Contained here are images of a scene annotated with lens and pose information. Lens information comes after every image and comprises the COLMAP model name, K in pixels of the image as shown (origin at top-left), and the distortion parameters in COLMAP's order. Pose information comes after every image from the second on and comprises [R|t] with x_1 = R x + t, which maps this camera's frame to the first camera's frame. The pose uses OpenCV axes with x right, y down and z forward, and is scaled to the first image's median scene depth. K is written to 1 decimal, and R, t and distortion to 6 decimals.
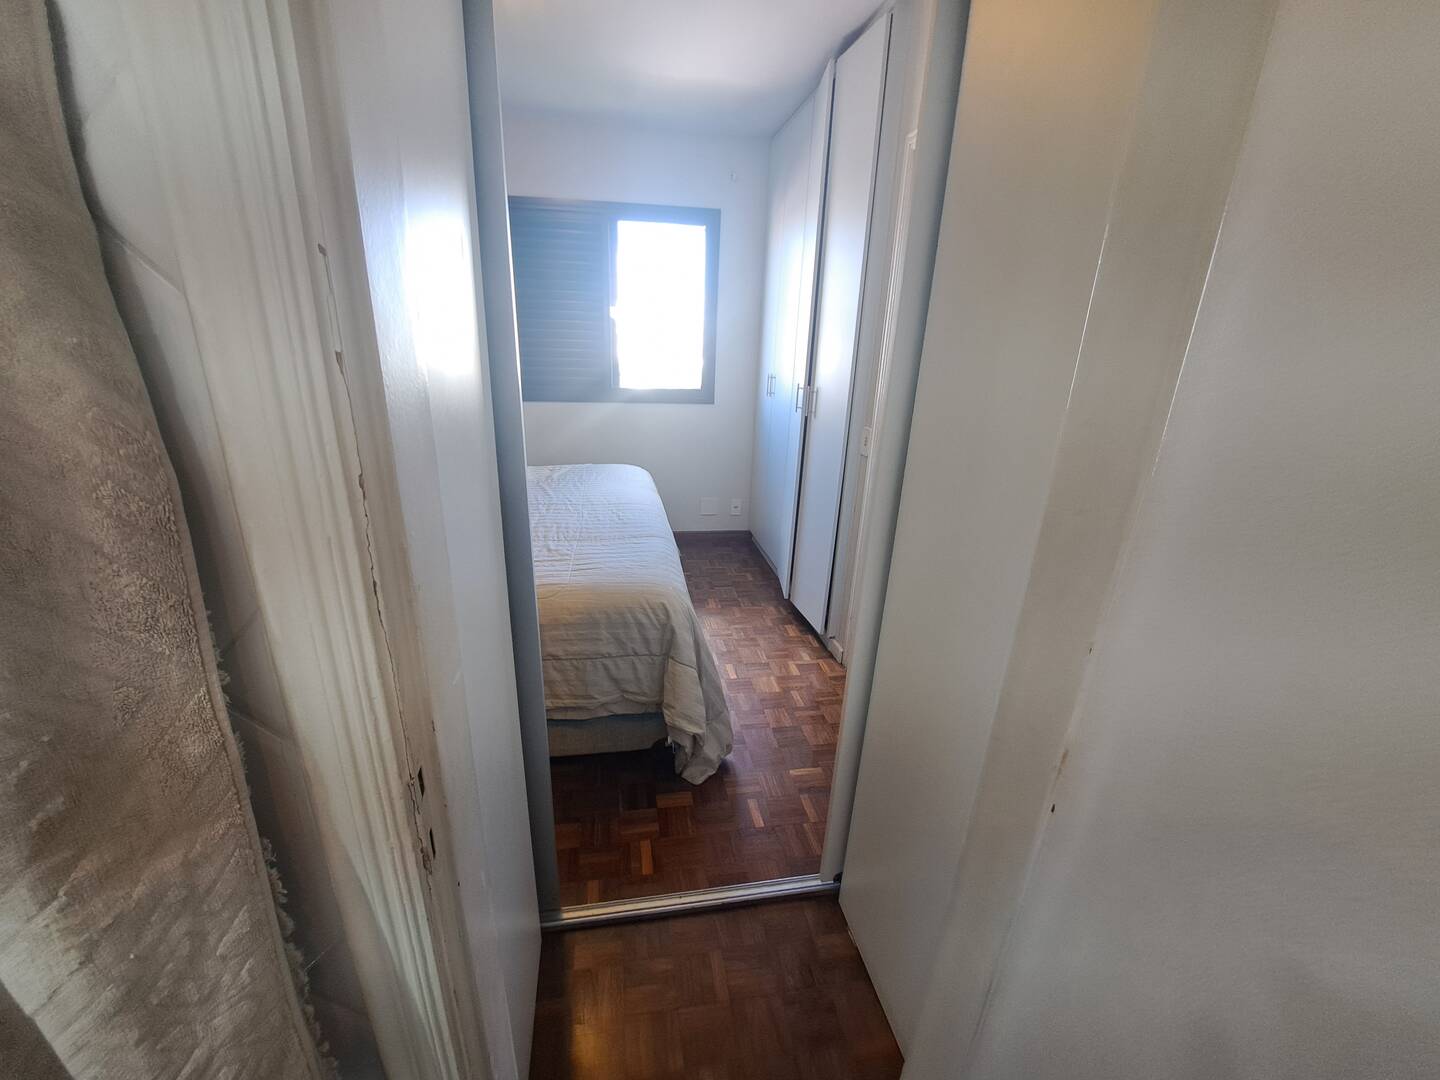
lens RADIAL K [[571.5, 0, 699.1], [0, 571.5, 546.4], [0, 0, 1]] dist [-0.022482, 0.001858]
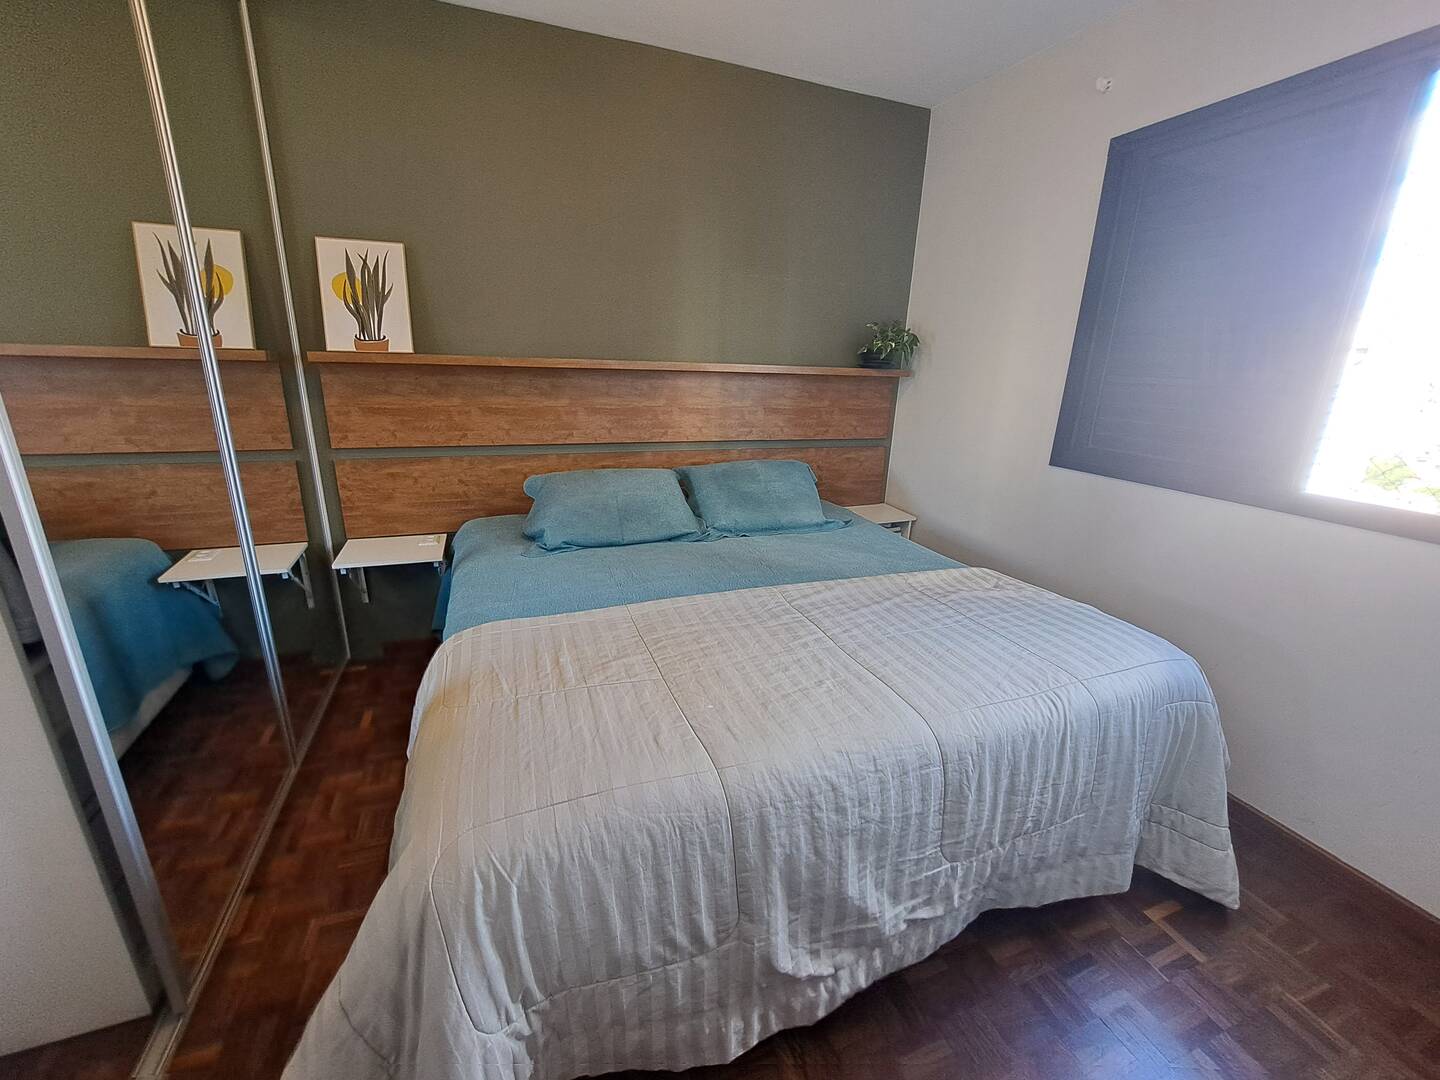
lens RADIAL K [[571.5, 0, 721.9], [0, 571.5, 540.0], [0, 0, 1]] dist [-0.022482, 0.001858]
pose [[0.220059, 0.262665, -0.939458, 0.233311], [-0.351385, 0.919759, 0.174849, -0.196115], [0.910002, 0.291634, 0.294697, 0.618966]]
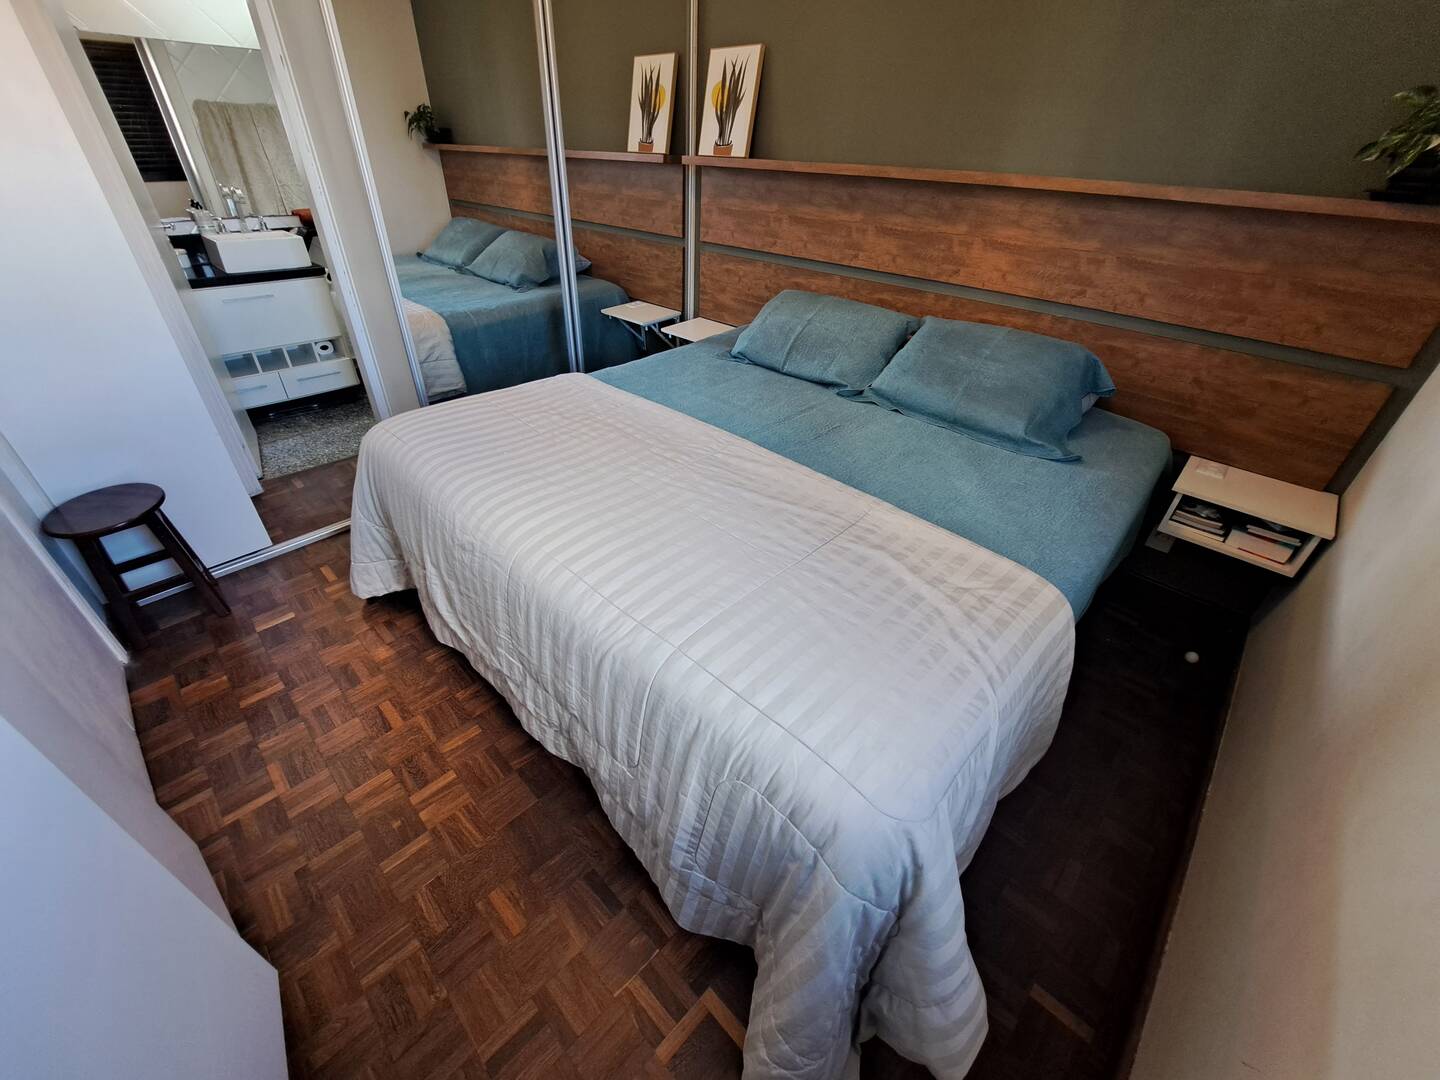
lens RADIAL K [[571.5, 0, 714.9], [0, 571.5, 550.3], [0, 0, 1]] dist [-0.022482, 0.001858]
pose [[-0.793775, 0.302595, -0.527596, 0.041253], [-0.257959, 0.618075, 0.742590, -0.405908], [0.550798, 0.725548, -0.412555, 1.156438]]
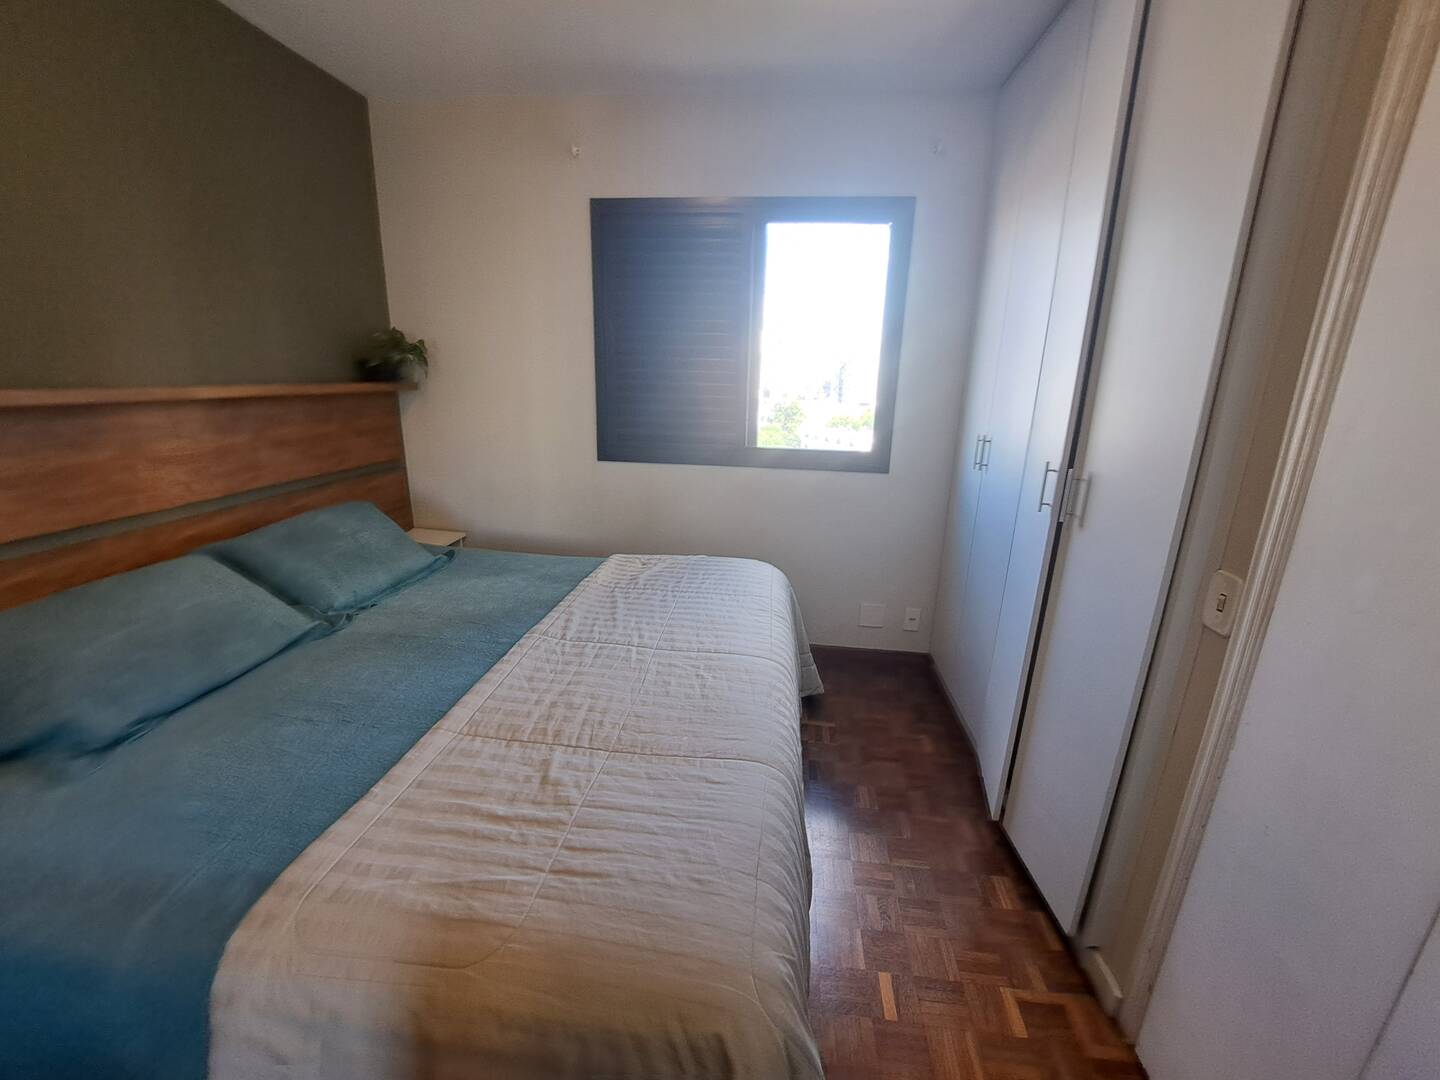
lens RADIAL K [[571.5, 0, 720.9], [0, 571.5, 542.2], [0, 0, 1]] dist [-0.022482, 0.001858]
pose [[0.966845, 0.064810, -0.247001, 0.006857], [-0.081949, 0.994844, -0.059742, -0.135688], [0.241856, 0.078003, 0.967172, 0.360159]]
